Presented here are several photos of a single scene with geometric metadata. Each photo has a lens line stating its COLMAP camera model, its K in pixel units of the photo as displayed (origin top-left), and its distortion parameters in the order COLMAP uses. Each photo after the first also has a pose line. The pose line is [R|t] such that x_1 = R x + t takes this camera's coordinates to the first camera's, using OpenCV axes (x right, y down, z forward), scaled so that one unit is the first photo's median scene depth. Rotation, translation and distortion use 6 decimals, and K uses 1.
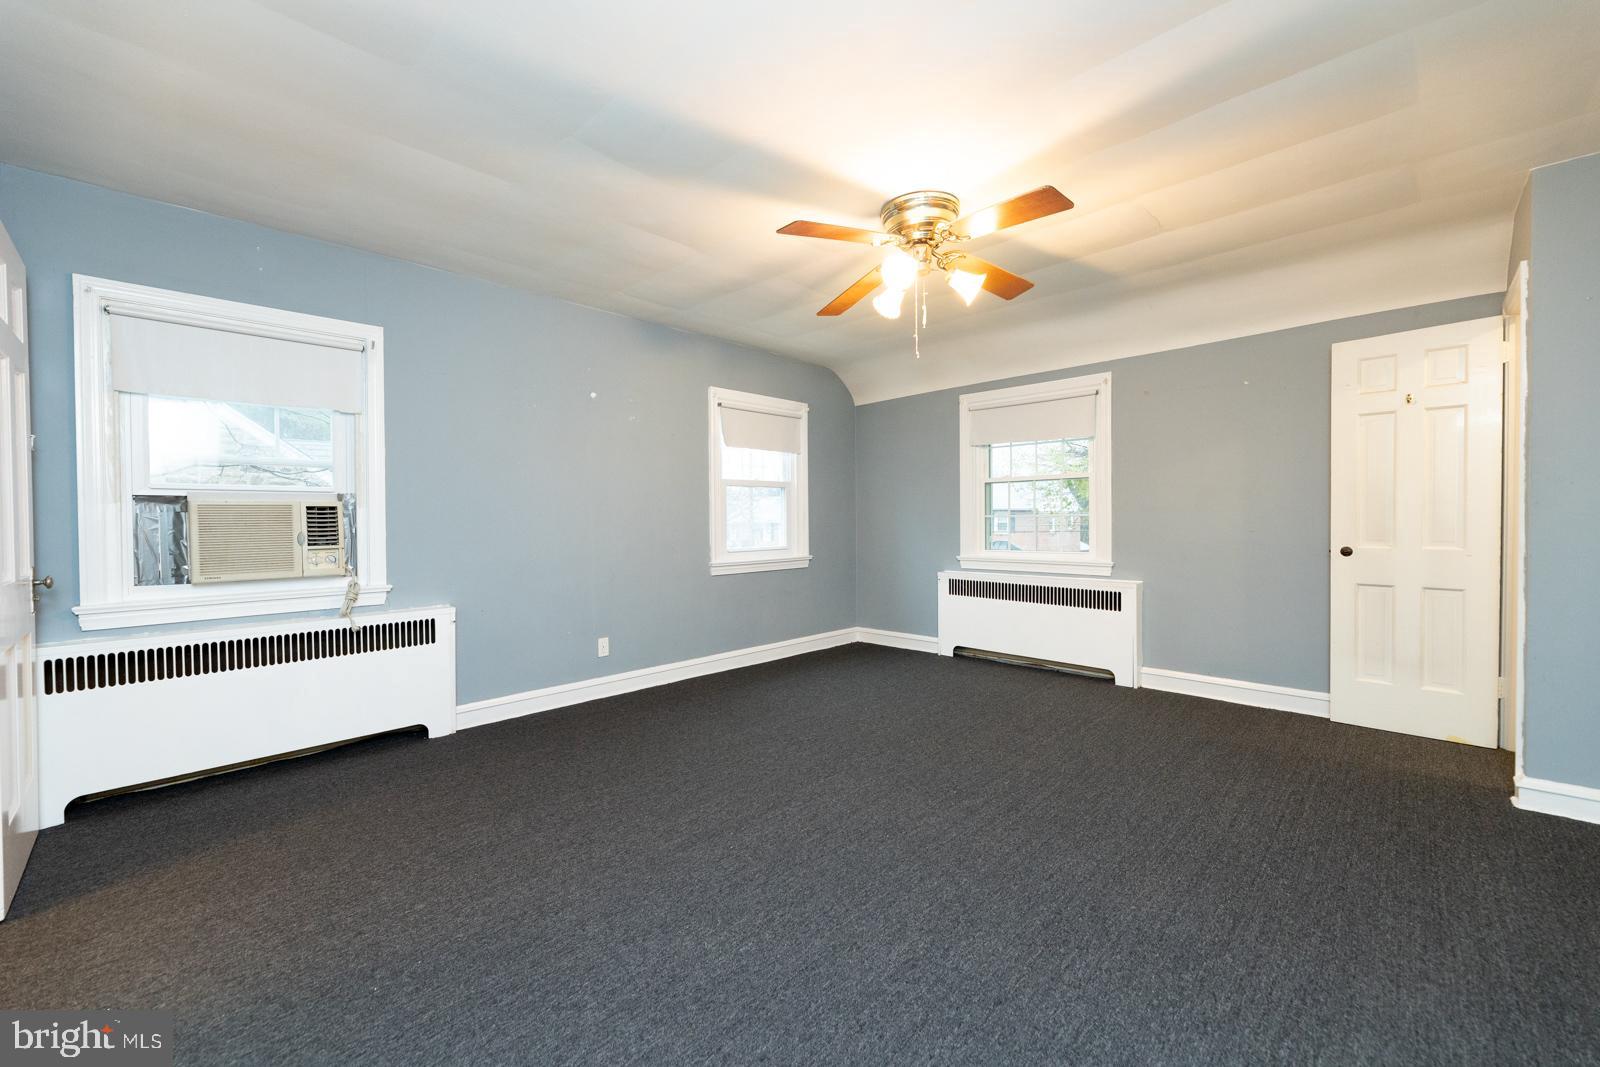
lens RADIAL K [[647.1, 0, 810.1], [0, 647.1, 527.7], [0, 0, 1]] dist [0.000128, -0.000088]
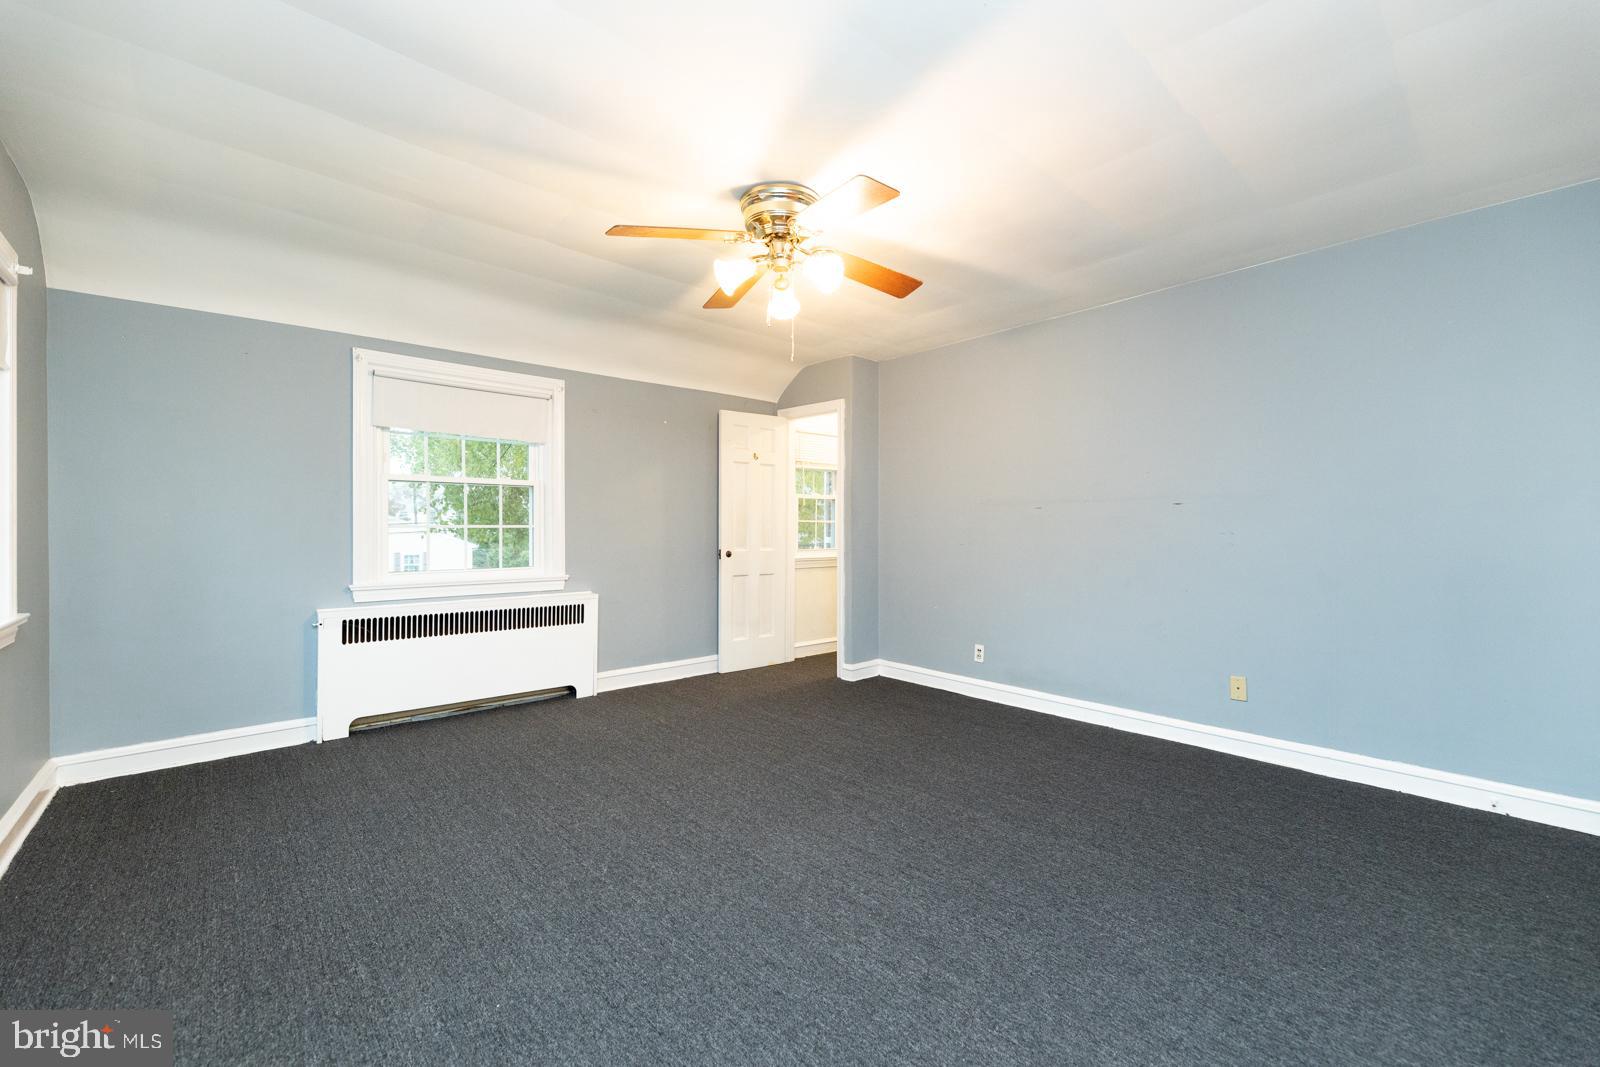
lens RADIAL K [[641.8, 0, 809.6], [0, 641.8, 532.7], [0, 0, 1]] dist [-0.000806, 0.000026]
pose [[0.073296, 0.001729, 0.997309, -0.600874], [0.011035, 0.999936, -0.002545, -0.005520], [-0.997249, 0.011192, 0.073273, 0.711734]]
